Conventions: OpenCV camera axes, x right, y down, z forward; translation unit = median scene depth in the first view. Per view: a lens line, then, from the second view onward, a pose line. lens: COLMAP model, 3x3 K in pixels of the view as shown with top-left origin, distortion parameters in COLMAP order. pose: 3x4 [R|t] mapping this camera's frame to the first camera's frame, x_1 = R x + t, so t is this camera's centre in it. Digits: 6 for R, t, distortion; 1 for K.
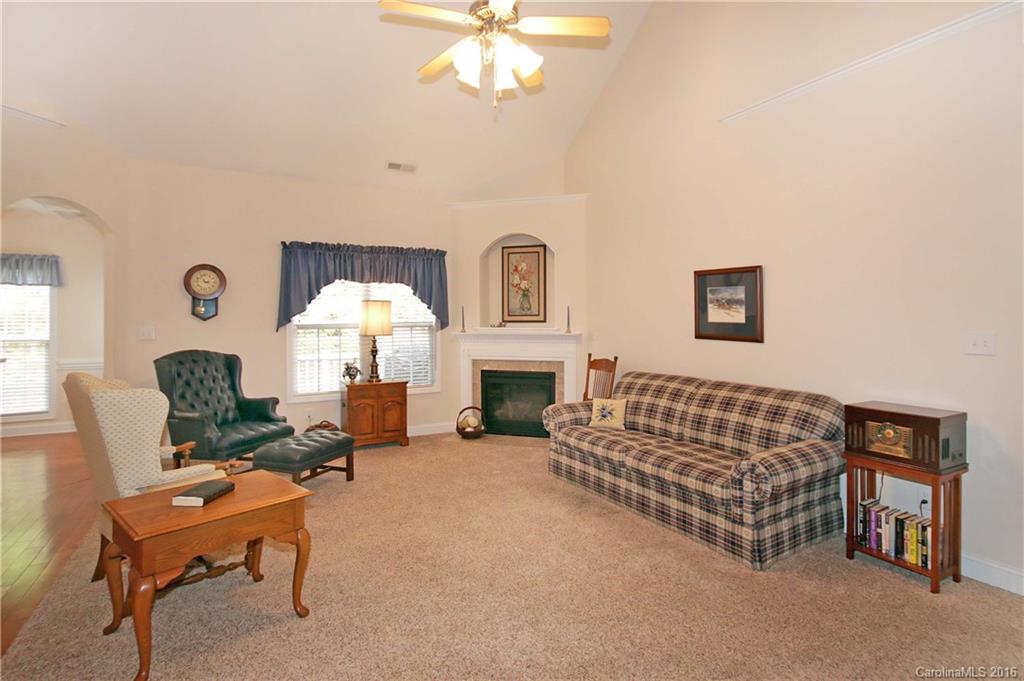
lens RADIAL K [[518.8, 0, 527.5], [0, 518.8, 319.5], [0, 0, 1]] dist [0.001385, 0.000425]
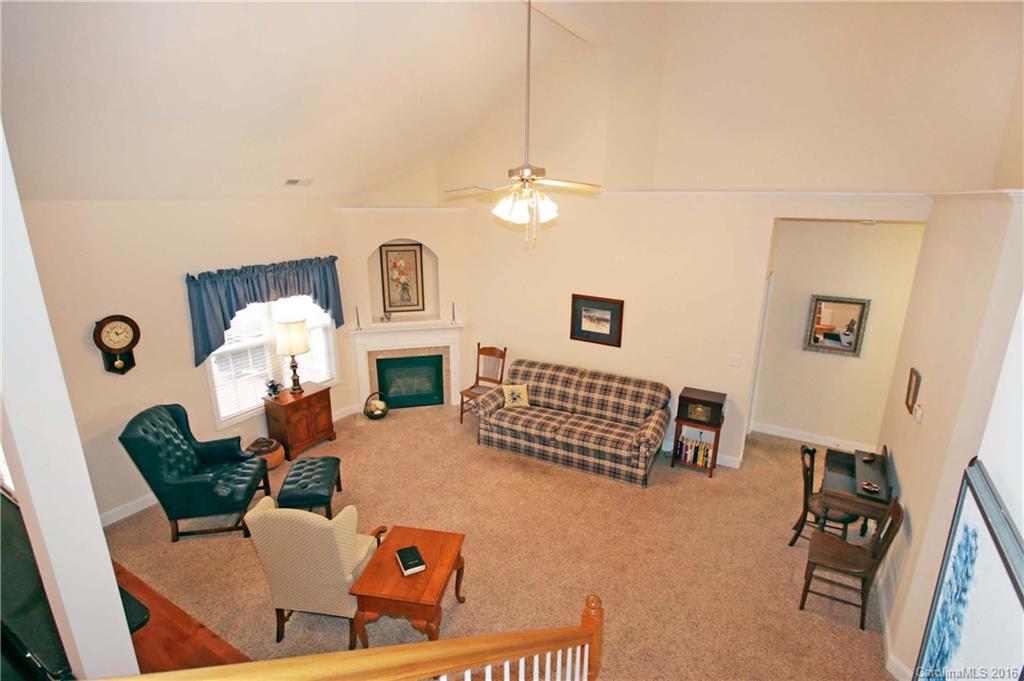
lens RADIAL K [[513.6, 0, 512.0], [0, 513.6, 340.5], [0, 0, 1]] dist [0.001997, 0.000429]
pose [[0.854292, -0.134445, 0.502106, -0.515228], [-0.012862, 0.960207, 0.278992, -0.340757], [-0.519635, -0.244798, 0.818568, -0.097694]]
